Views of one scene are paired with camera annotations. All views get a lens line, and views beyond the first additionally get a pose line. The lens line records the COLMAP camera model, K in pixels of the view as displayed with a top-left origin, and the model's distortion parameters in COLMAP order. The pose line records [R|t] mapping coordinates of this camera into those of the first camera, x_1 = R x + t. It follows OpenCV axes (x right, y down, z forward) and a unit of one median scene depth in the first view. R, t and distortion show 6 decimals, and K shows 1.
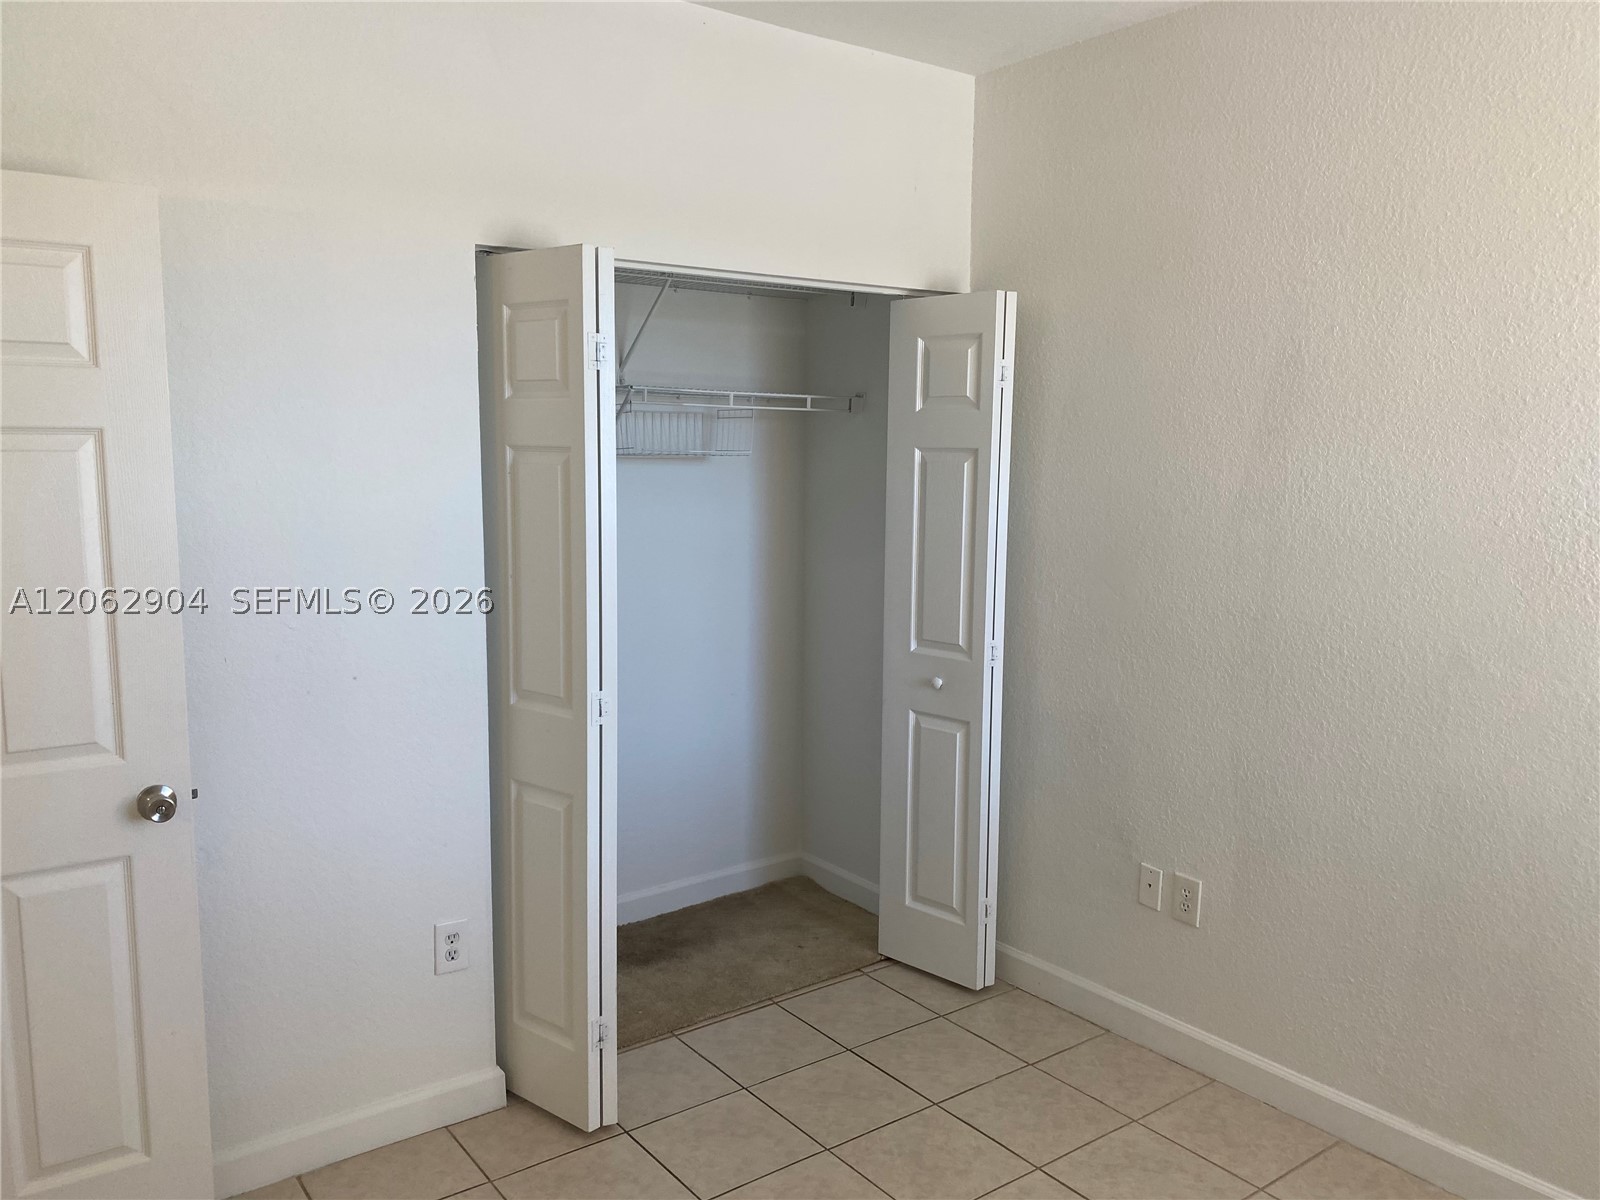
lens RADIAL K [[1224.1, 0, 799.8], [0, 1224.1, 602.4], [0, 0, 1]] dist [0.000465, -0.005016]
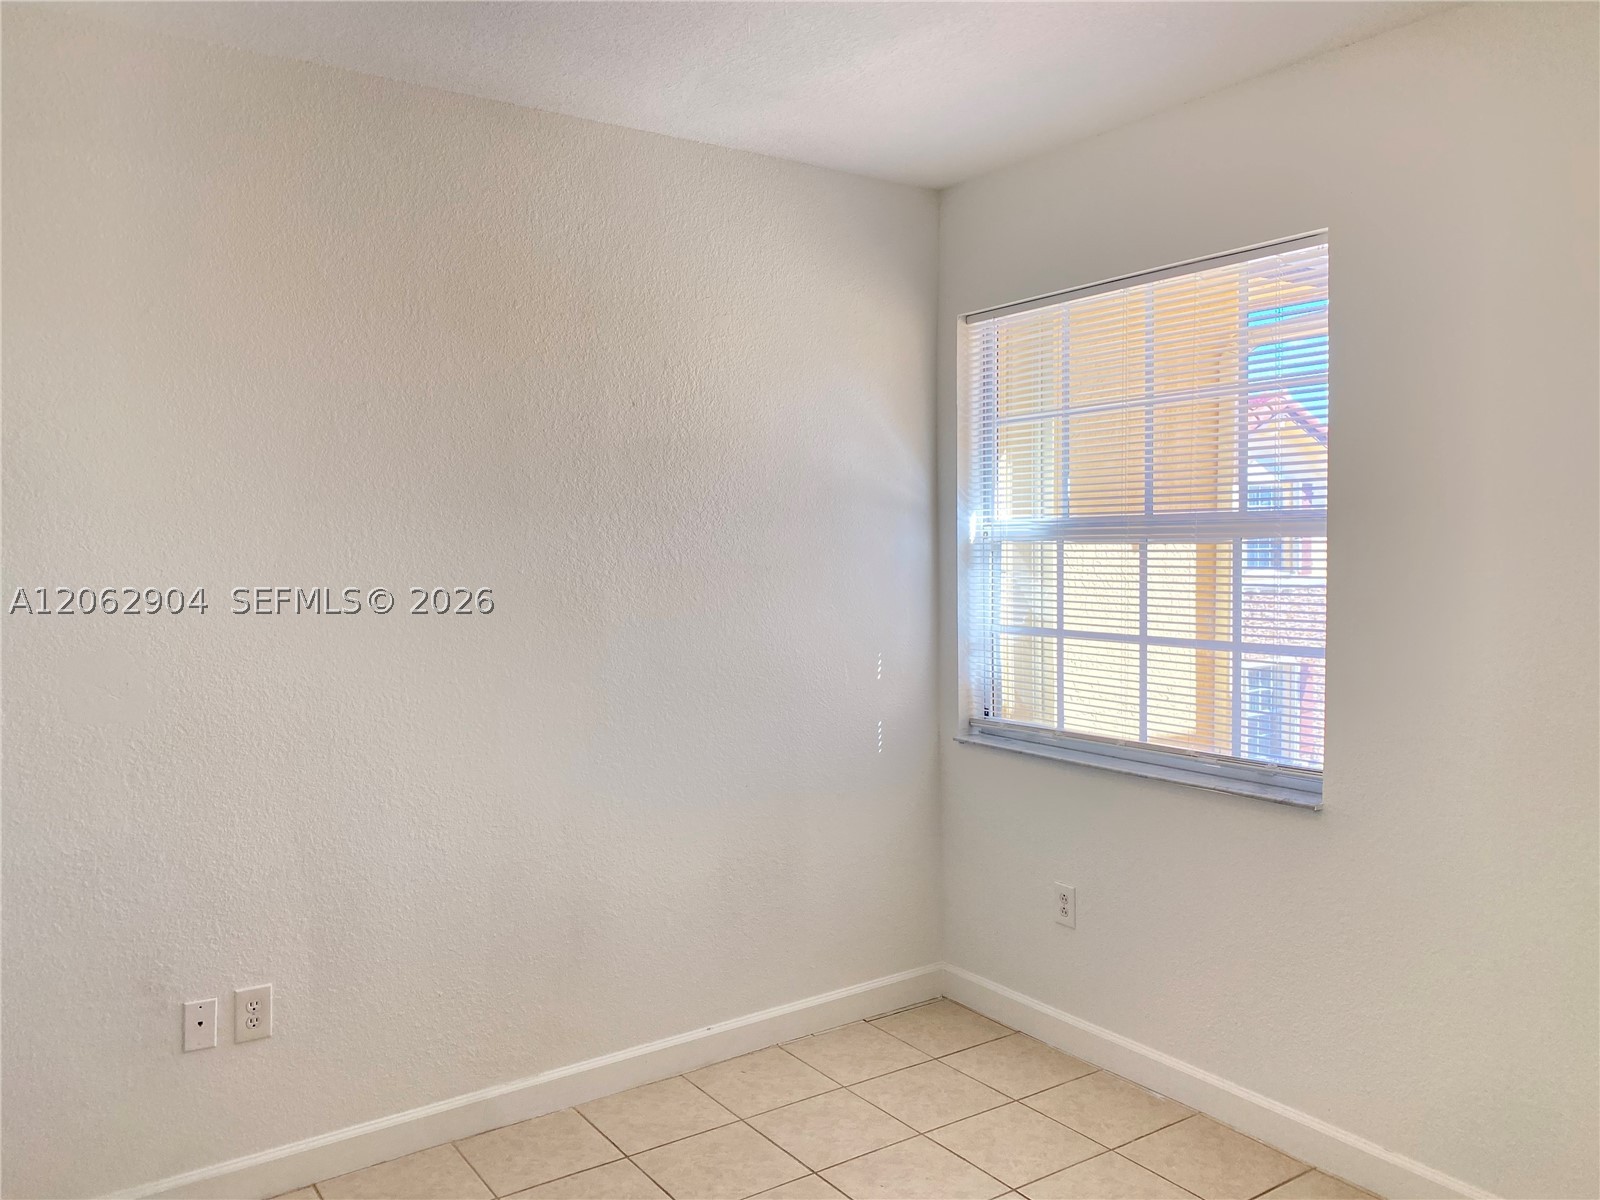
lens RADIAL K [[1224.1, 0, 800.2], [0, 1224.1, 596.4], [0, 0, 1]] dist [0.000465, -0.005016]
pose [[0.034281, -0.056115, 0.997836, -0.629819], [0.143361, 0.988373, 0.050658, -0.055532], [-0.989077, 0.141314, 0.041927, 0.592966]]
